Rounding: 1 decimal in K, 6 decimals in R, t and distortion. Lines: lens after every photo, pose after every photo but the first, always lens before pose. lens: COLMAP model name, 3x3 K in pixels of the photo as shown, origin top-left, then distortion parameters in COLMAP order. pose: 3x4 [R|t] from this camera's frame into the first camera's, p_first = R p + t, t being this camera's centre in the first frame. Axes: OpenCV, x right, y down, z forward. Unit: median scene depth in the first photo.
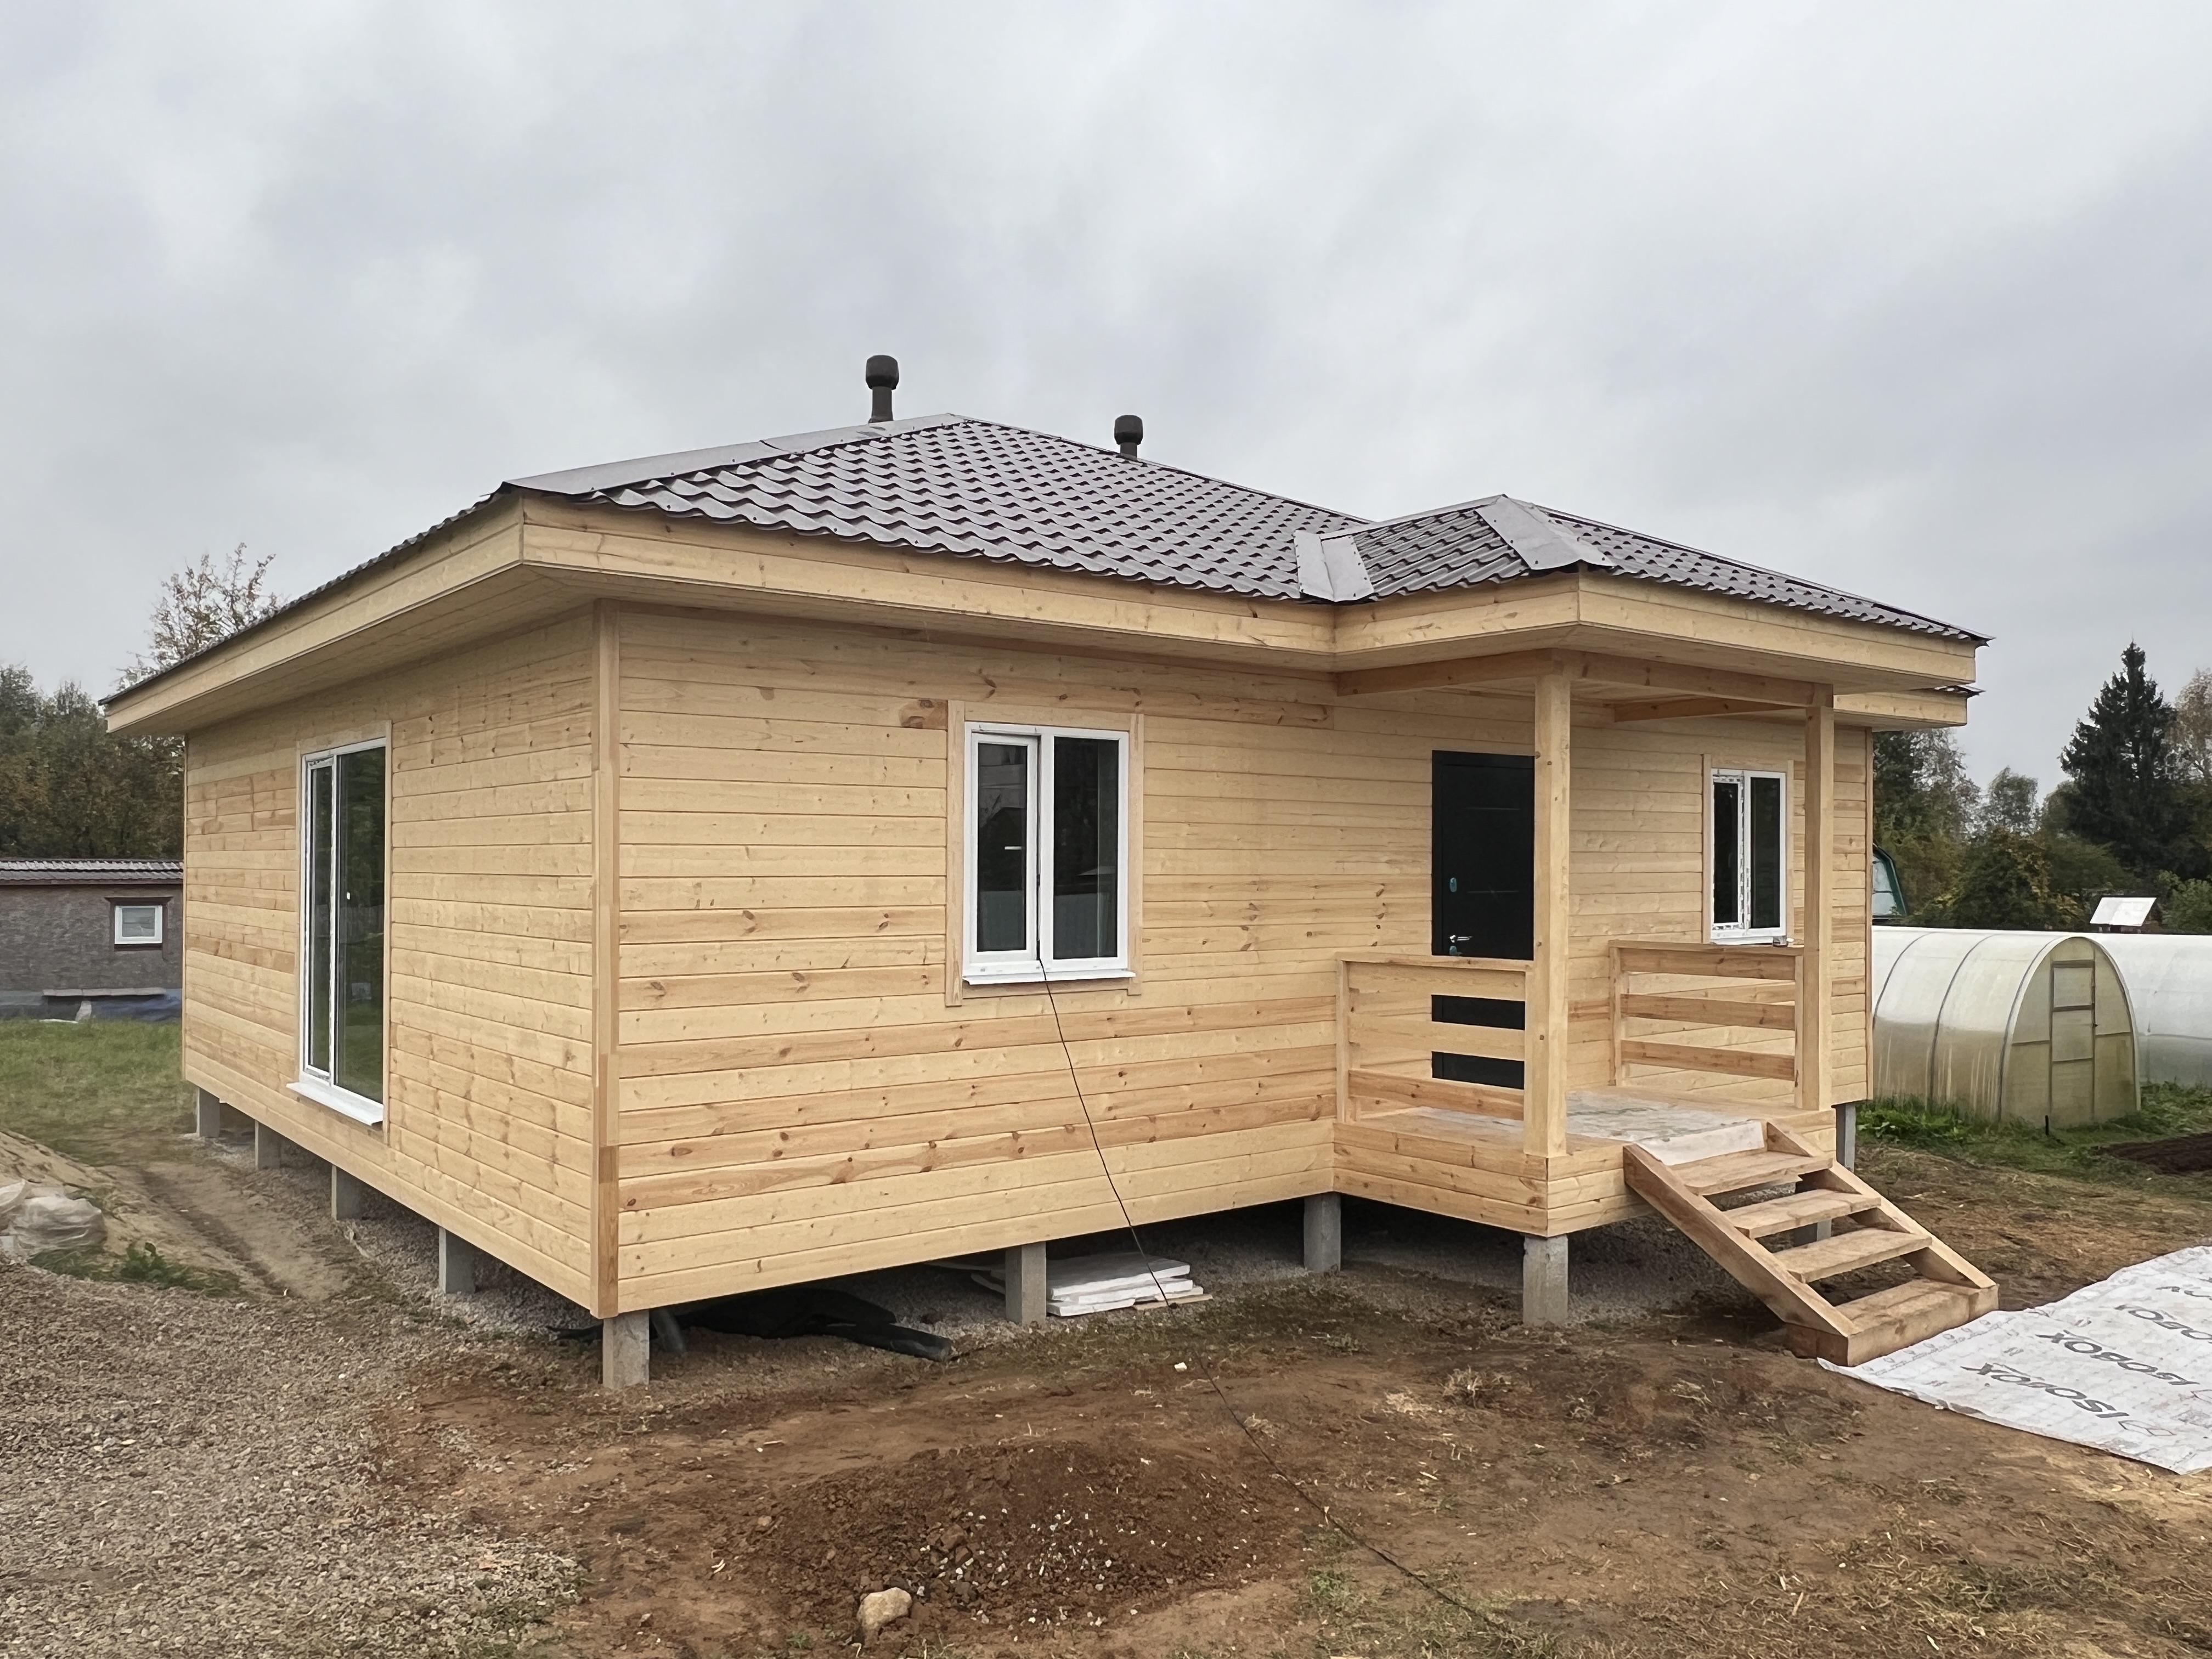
lens RADIAL K [[1634.3, 0, 1107.1], [0, 1634.3, 832.7], [0, 0, 1]] dist [-0.002330, -0.001725]
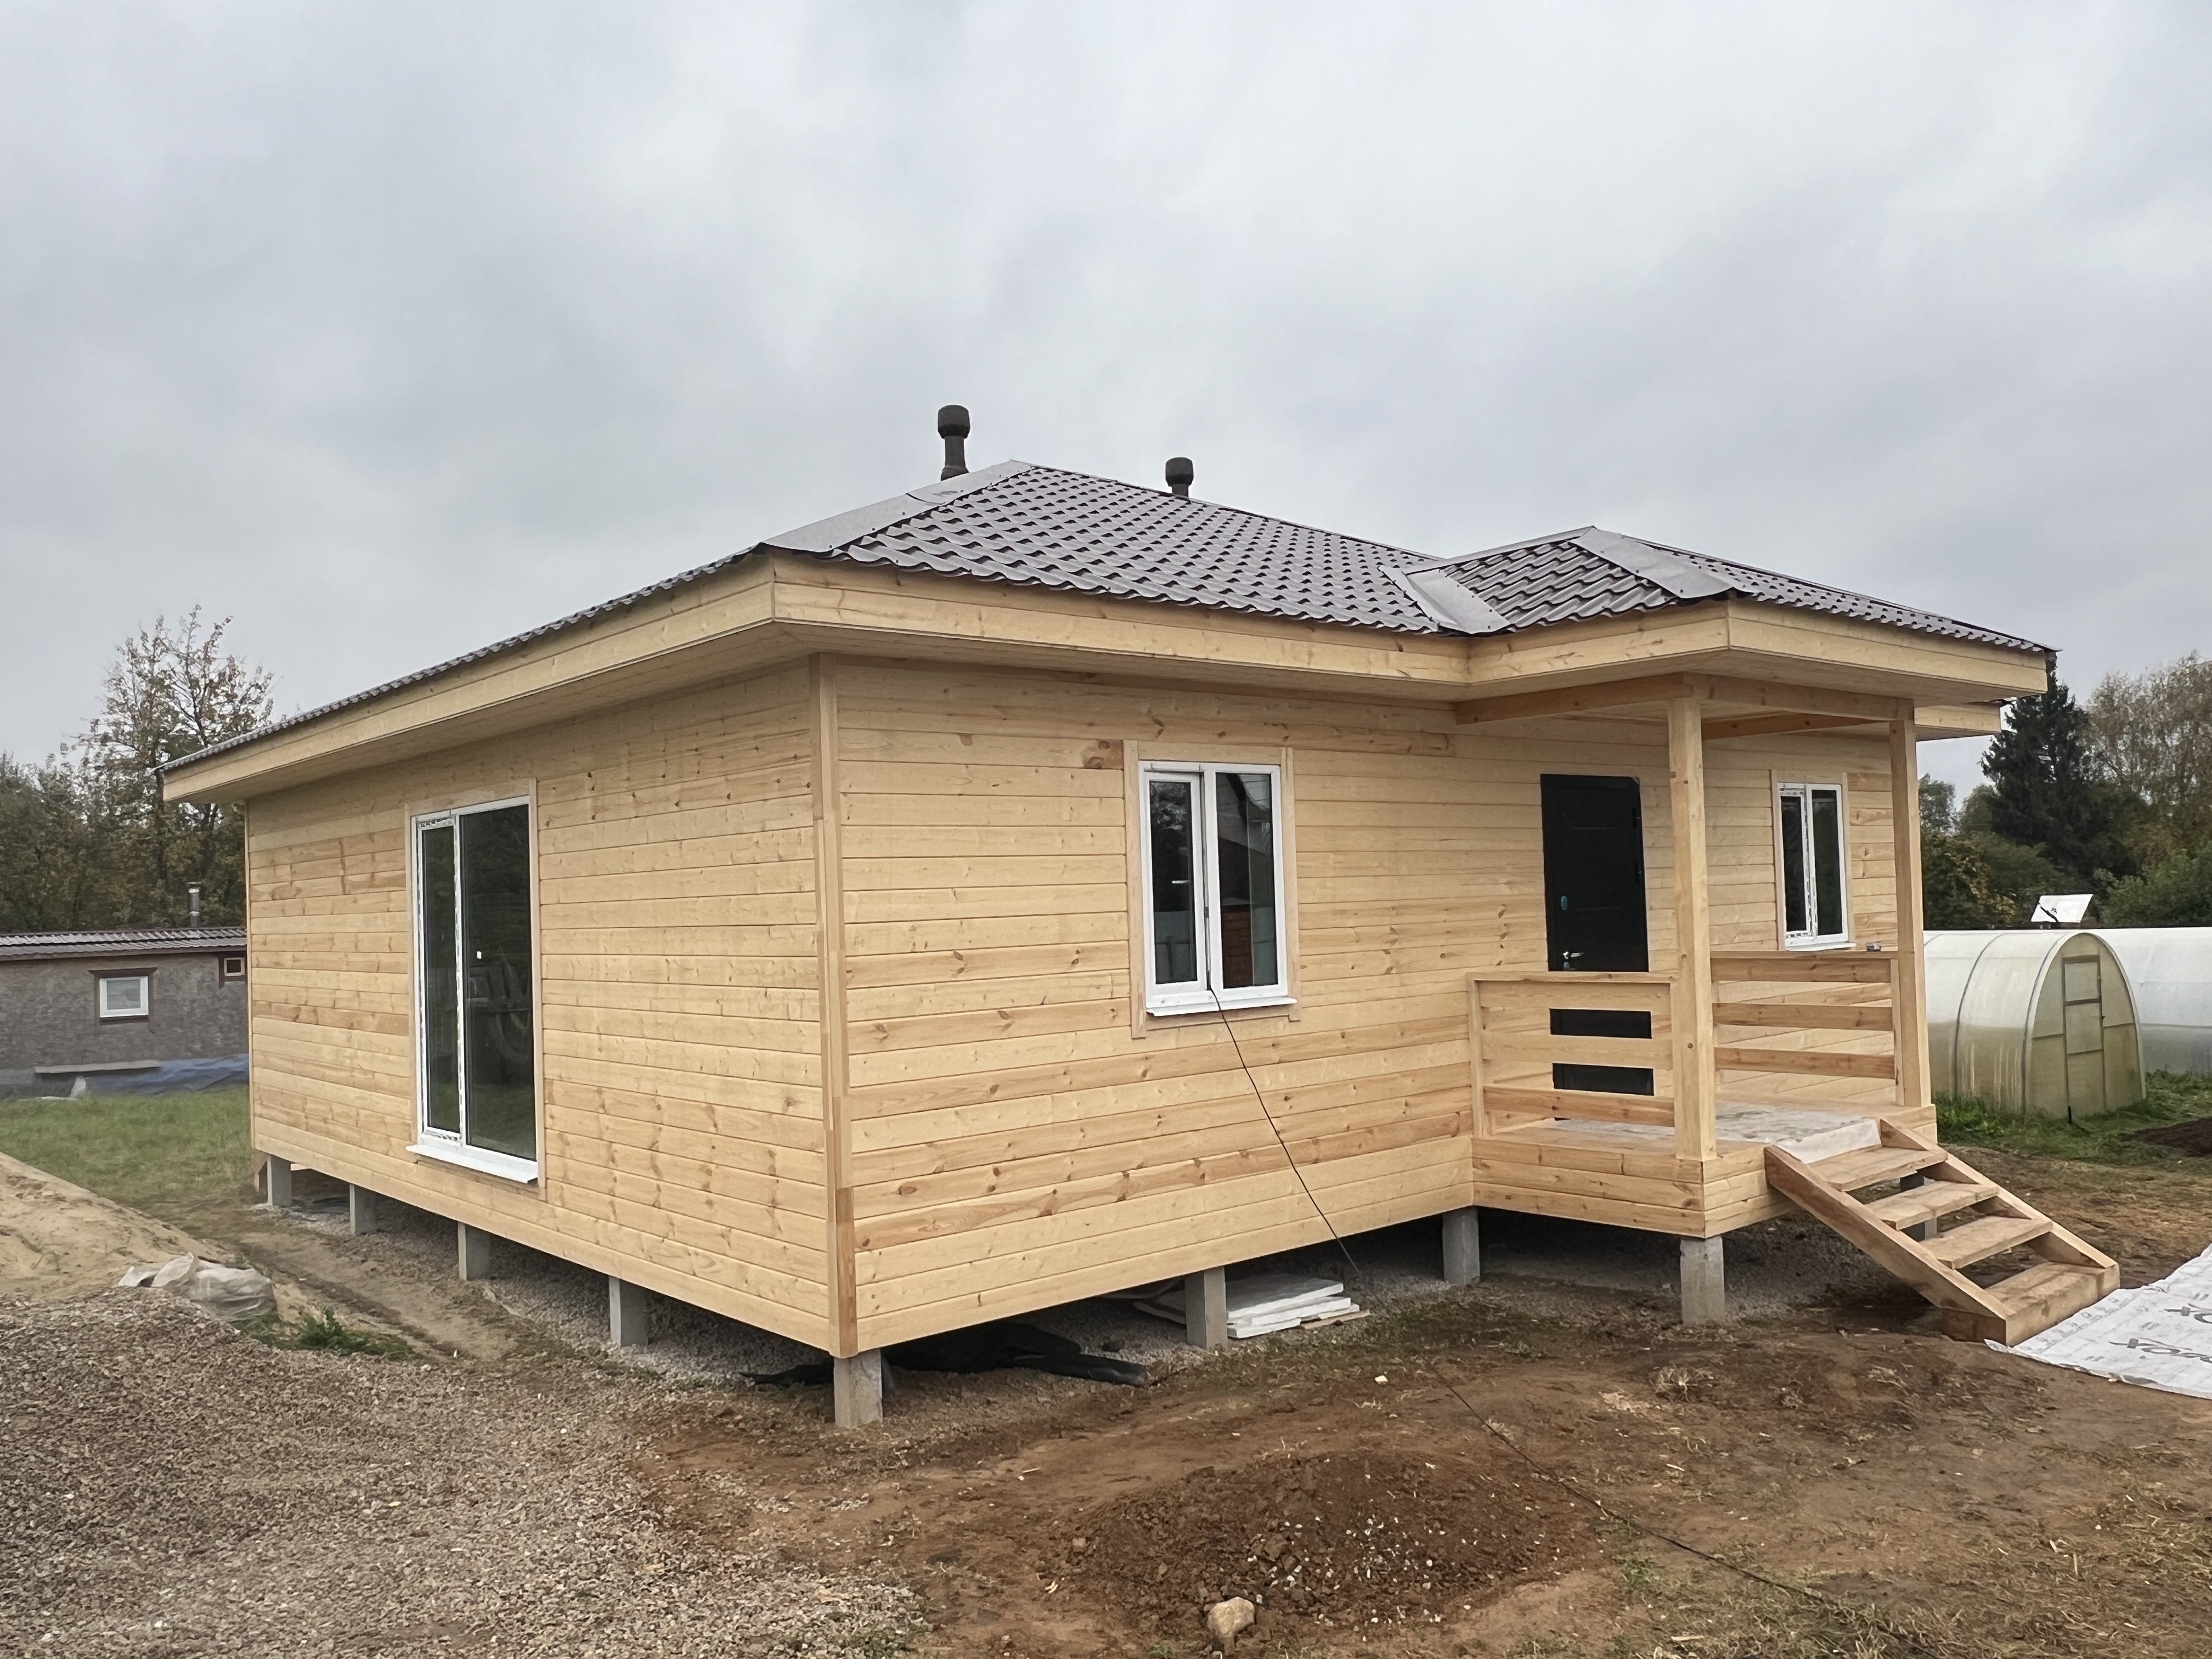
lens RADIAL K [[1634.3, 0, 1107.1], [0, 1634.3, 832.7], [0, 0, 1]] dist [-0.002330, -0.001725]
pose [[0.998276, -0.034941, 0.047168, -0.151586], [0.035945, 0.999141, -0.020611, -0.002116], [-0.046408, 0.022270, 0.998674, -0.025283]]
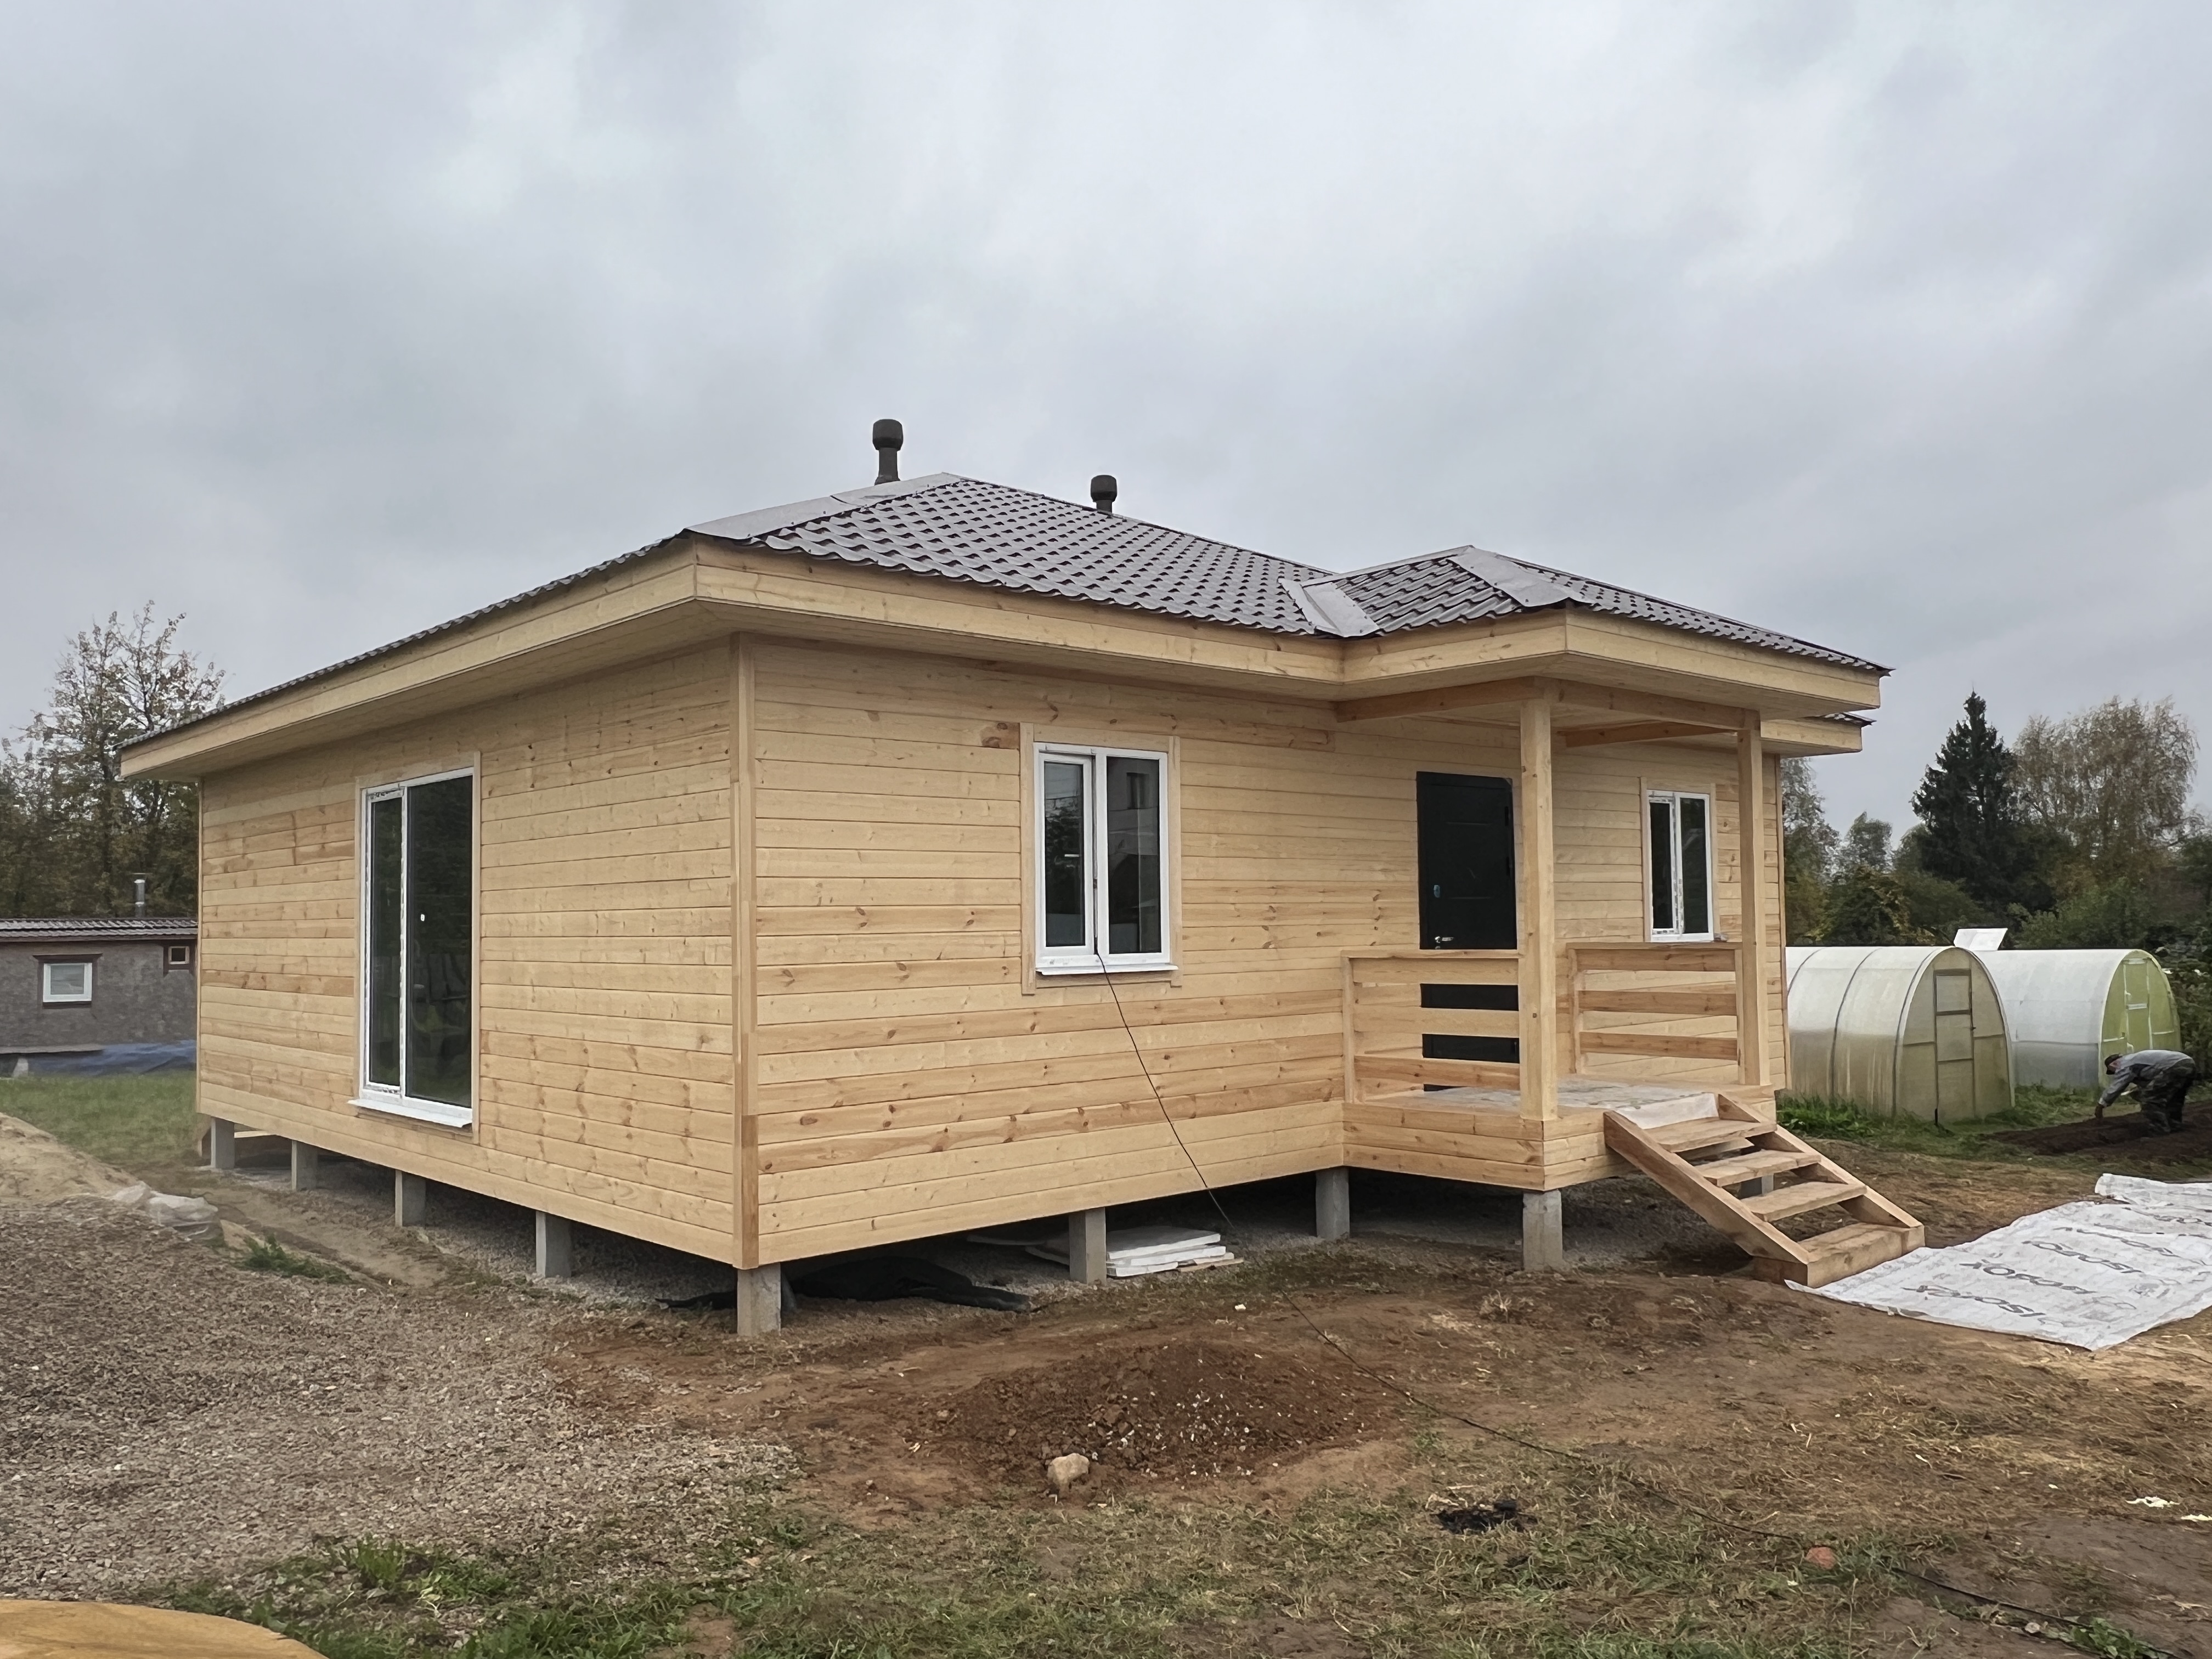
lens RADIAL K [[1637.3, 0, 1106.0], [0, 1637.3, 829.5], [0, 0, 1]] dist [-0.003050, -0.000806]
pose [[0.997206, -0.012680, 0.073611, -0.117403], [0.015470, 0.999179, -0.037455, 0.034290], [-0.073076, 0.038489, 0.996583, -0.125498]]
